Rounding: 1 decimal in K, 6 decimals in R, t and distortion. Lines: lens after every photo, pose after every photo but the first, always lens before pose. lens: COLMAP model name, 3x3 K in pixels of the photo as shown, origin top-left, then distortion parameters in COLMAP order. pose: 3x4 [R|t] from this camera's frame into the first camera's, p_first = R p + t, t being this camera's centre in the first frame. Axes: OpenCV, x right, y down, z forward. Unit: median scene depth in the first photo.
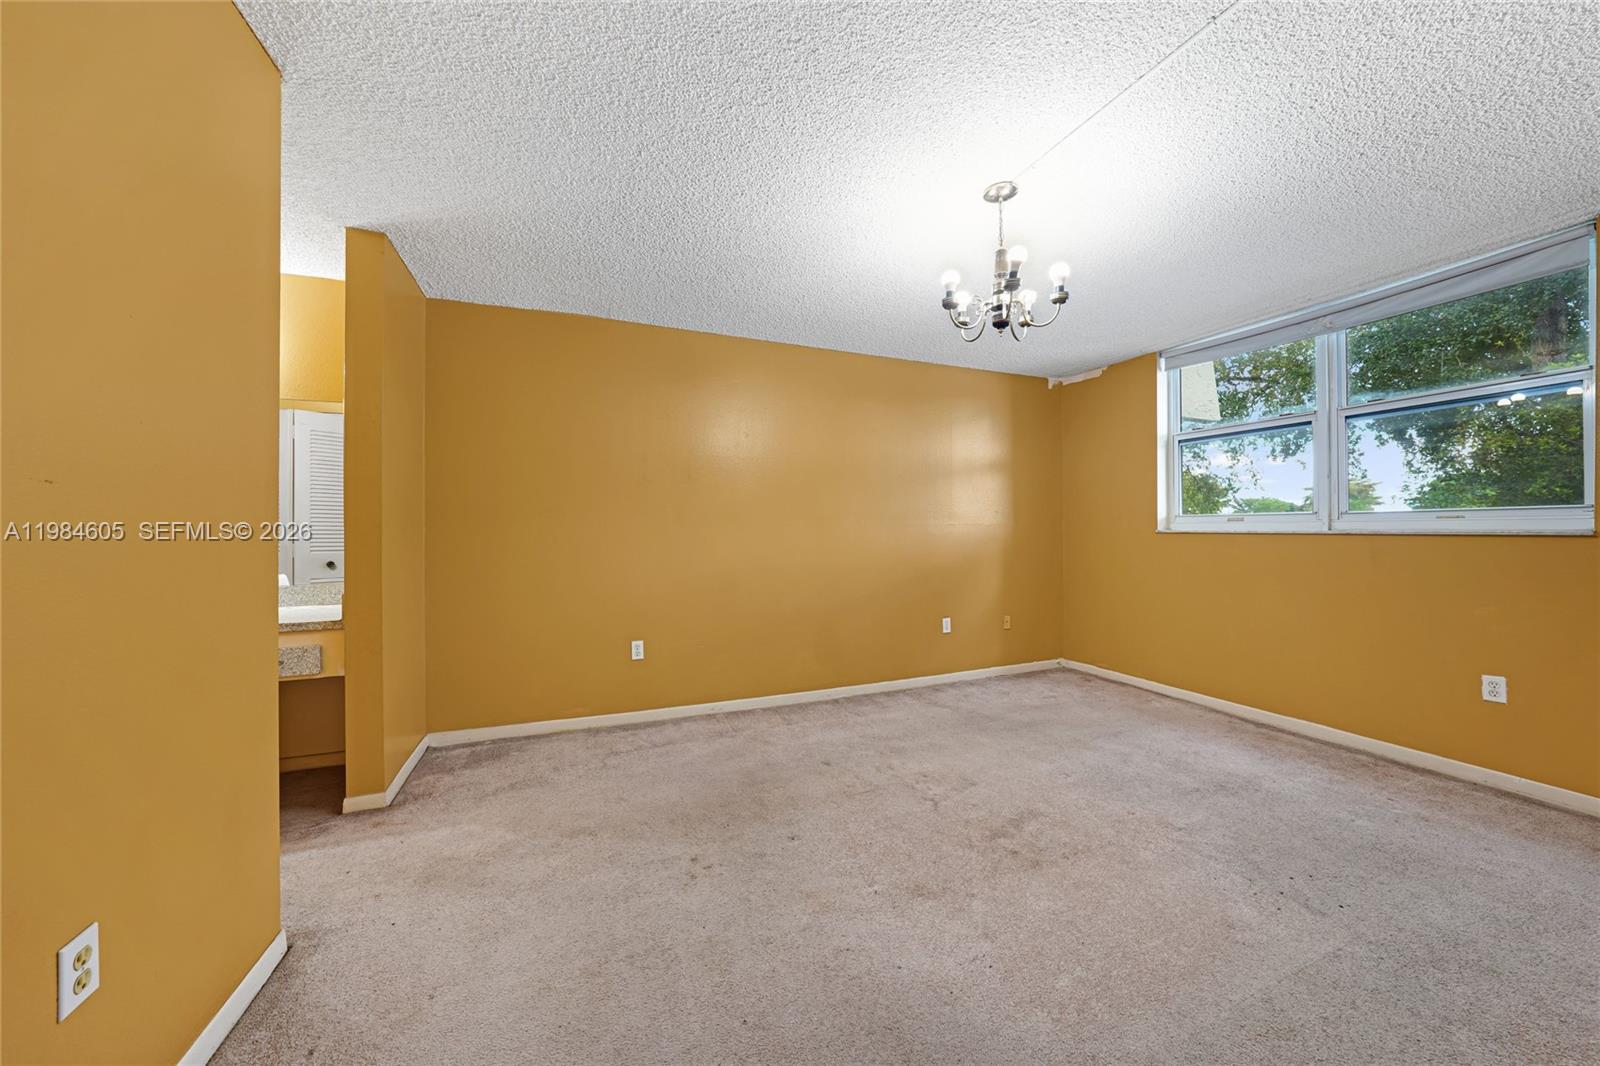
lens RADIAL K [[558.4, 0, 802.3], [0, 558.4, 525.4], [0, 0, 1]] dist [-0.010133, -0.000007]
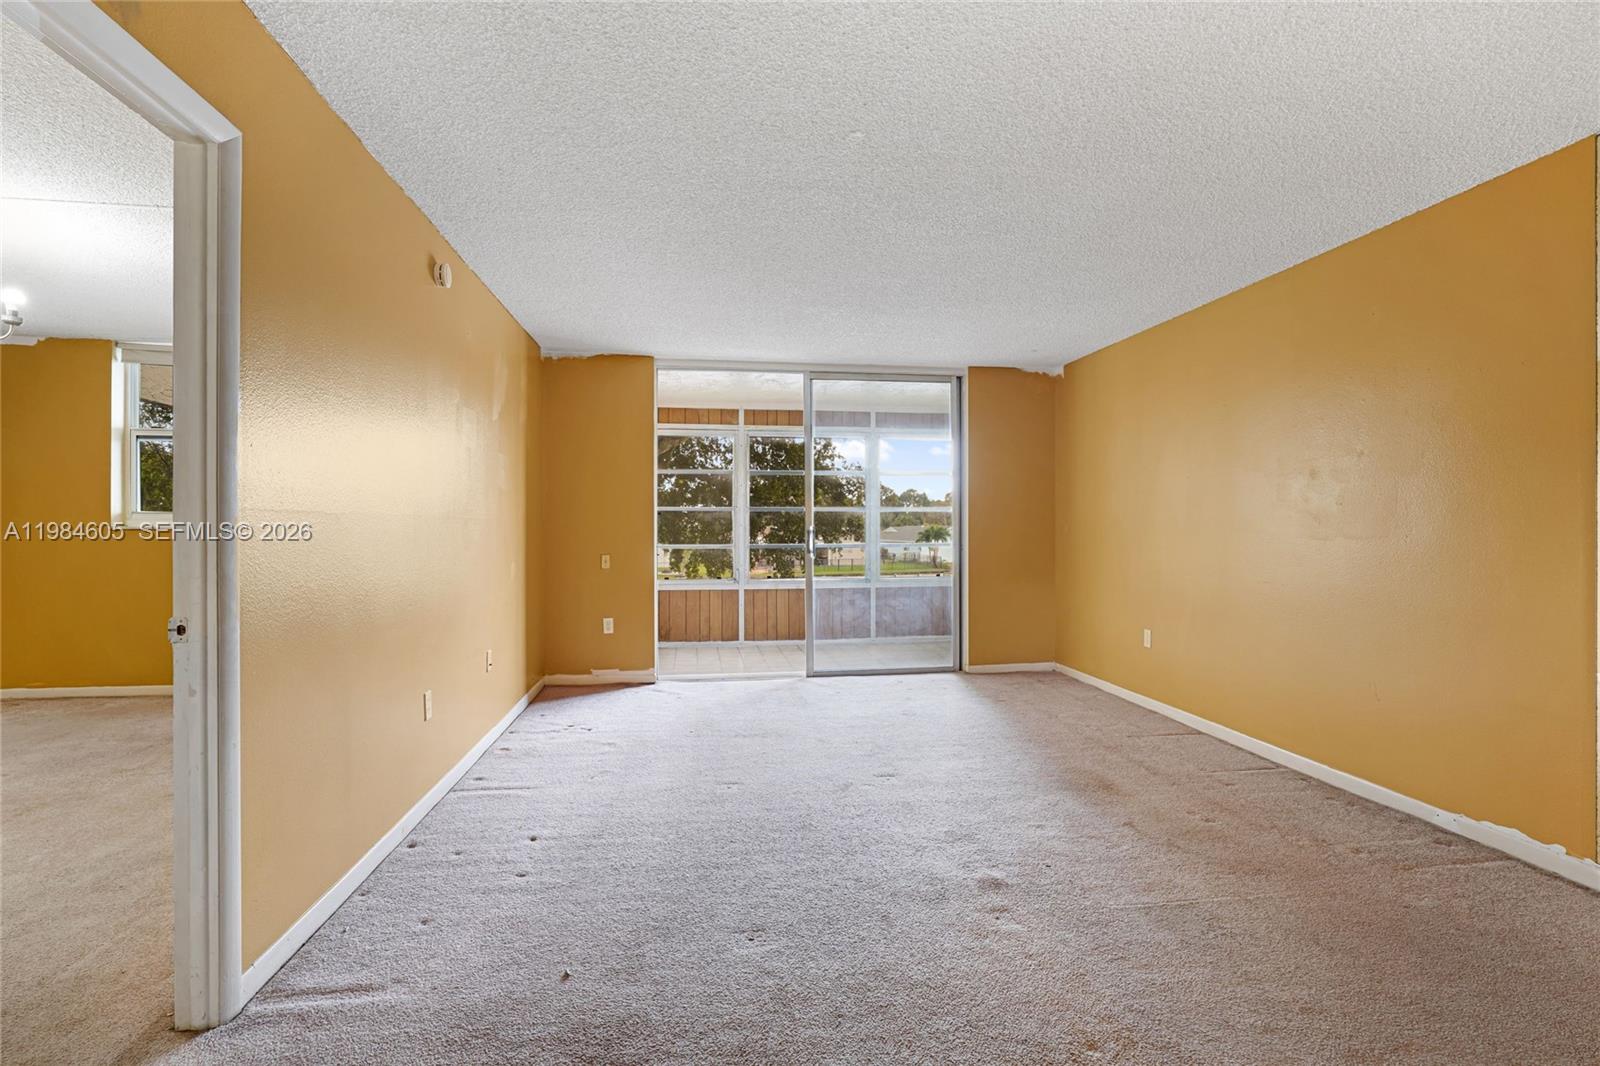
lens RADIAL K [[714.9, 0, 802.6], [0, 714.9, 517.6], [0, 0, 1]] dist [-0.009348, 0.000068]
pose [[0.226290, 0.003544, 0.974053, -0.308641], [-0.002486, 0.999992, -0.003061, -0.006180], [-0.974057, -0.001729, 0.226297, -0.479924]]
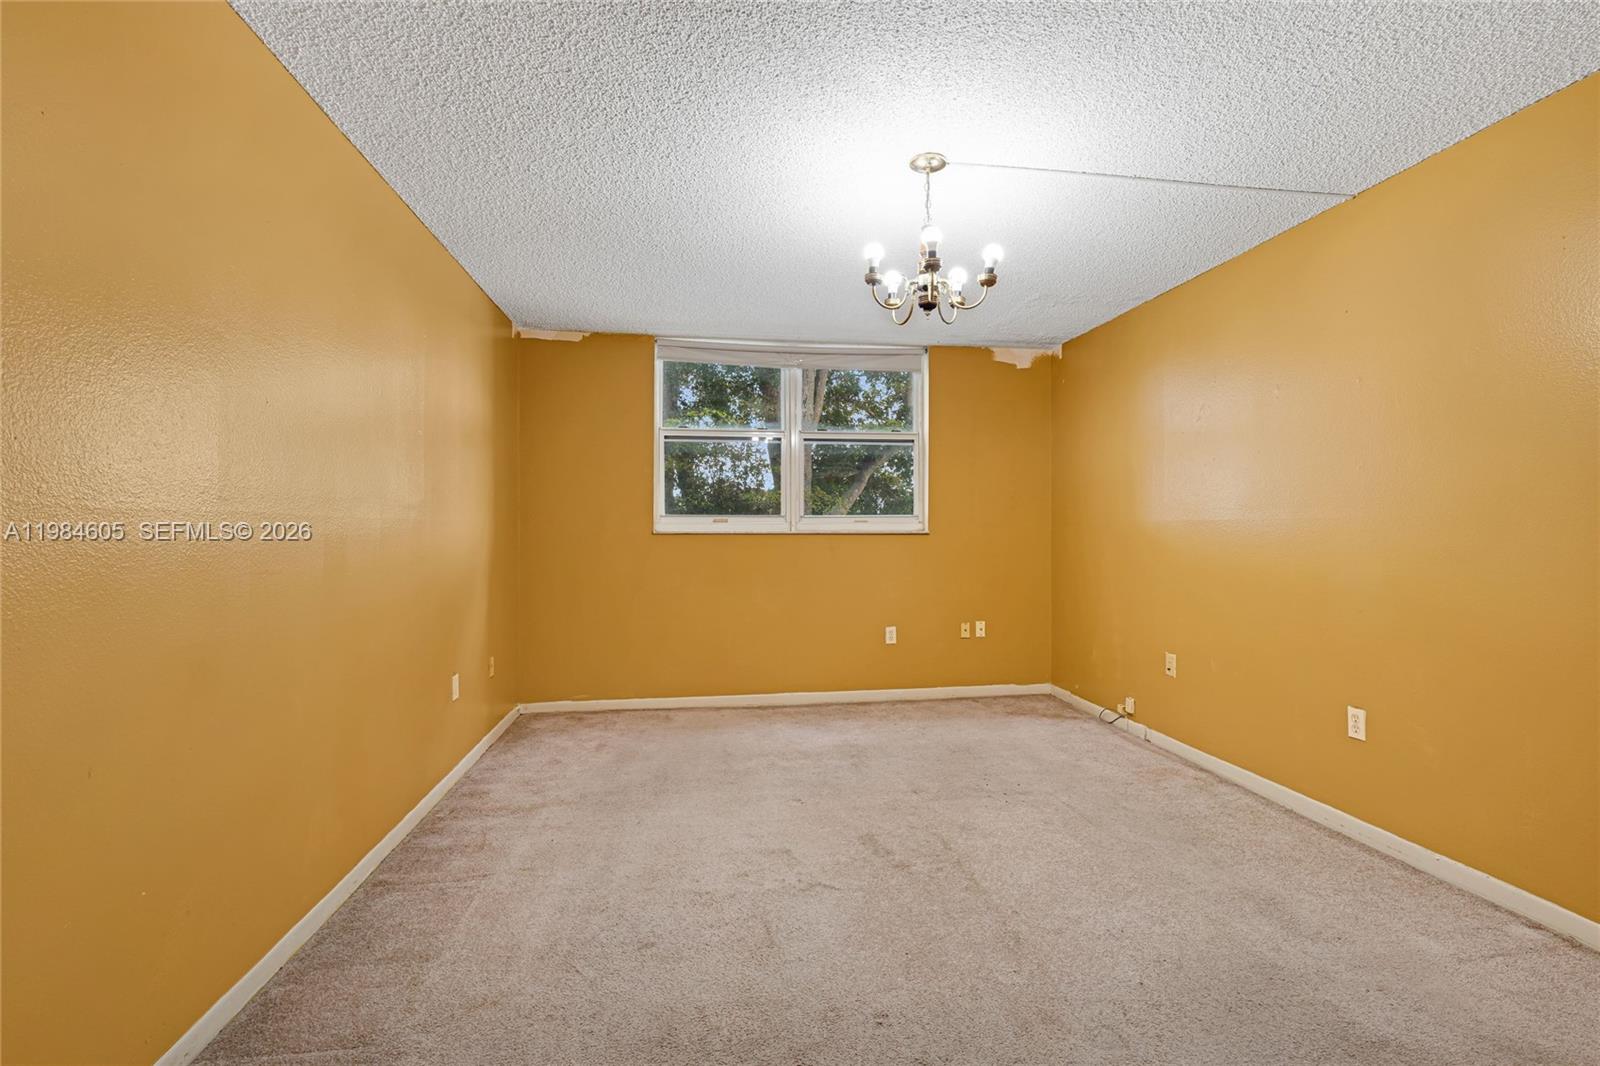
lens RADIAL K [[714.9, 0, 799.3], [0, 714.9, 530.8], [0, 0, 1]] dist [-0.009348, 0.000068]
pose [[0.238483, -0.001786, 0.971145, -0.491761], [-0.004643, 0.999985, 0.002979, 0.003704], [-0.971136, -0.005219, 0.238471, 0.539602]]
